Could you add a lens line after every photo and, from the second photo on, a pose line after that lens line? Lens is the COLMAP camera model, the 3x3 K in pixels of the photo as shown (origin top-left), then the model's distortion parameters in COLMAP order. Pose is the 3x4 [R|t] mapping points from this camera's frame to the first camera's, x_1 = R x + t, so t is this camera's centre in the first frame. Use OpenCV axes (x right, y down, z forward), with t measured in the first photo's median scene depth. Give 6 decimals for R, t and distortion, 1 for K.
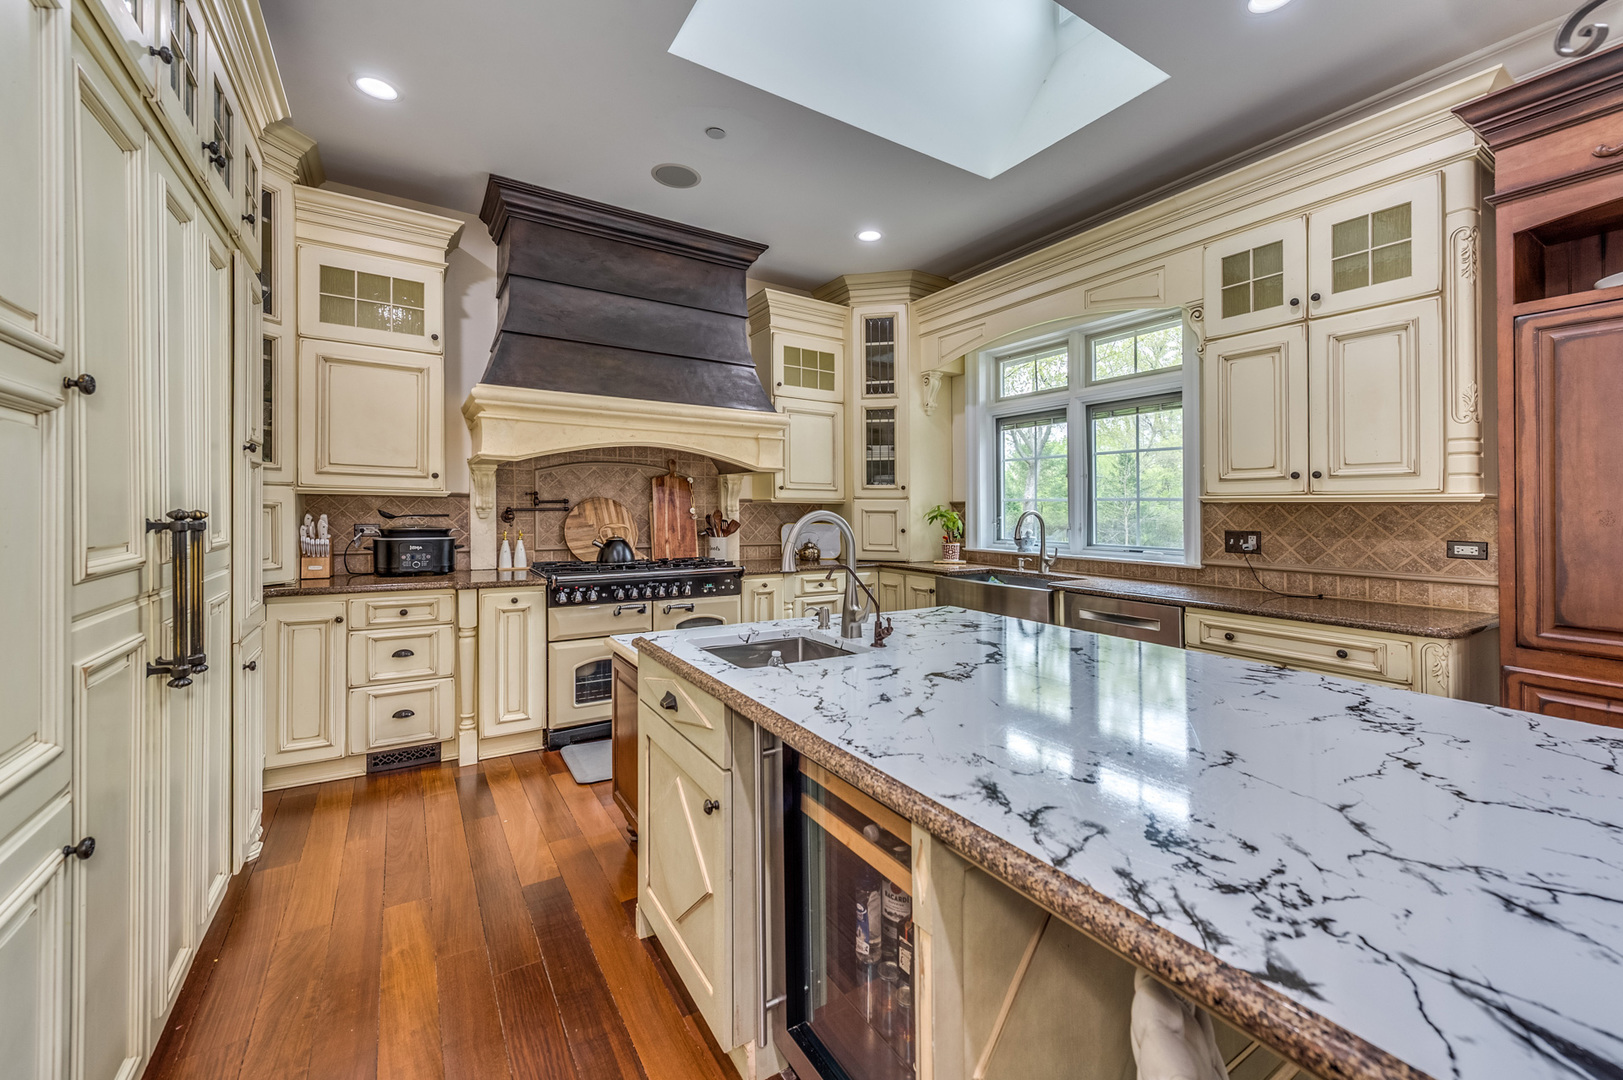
lens RADIAL K [[639.3, 0, 831.1], [0, 639.3, 509.7], [0, 0, 1]] dist [0.011270, -0.000163]
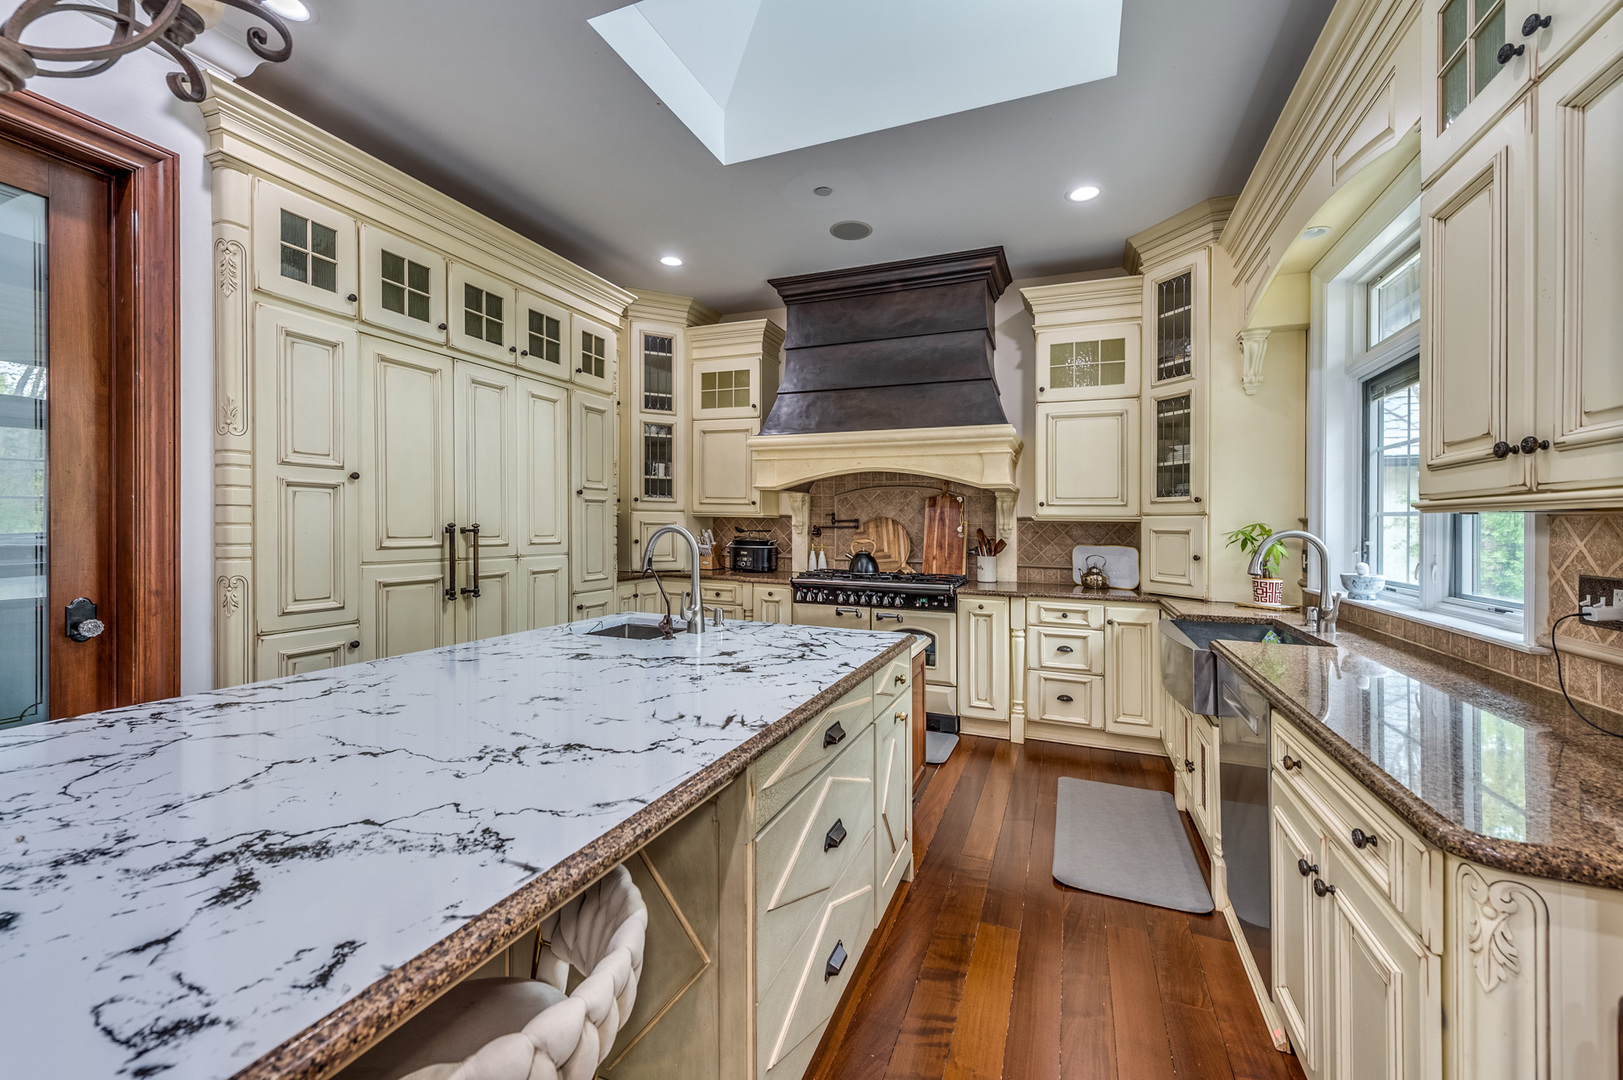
lens RADIAL K [[641.3, 0, 810.6], [0, 641.3, 531.5], [0, 0, 1]] dist [0.017218, -0.000277]
pose [[0.579883, 0.006931, -0.814670, 0.567357], [-0.007886, 0.999965, 0.002894, 0.005020], [0.814662, 0.004746, 0.579917, 0.251496]]
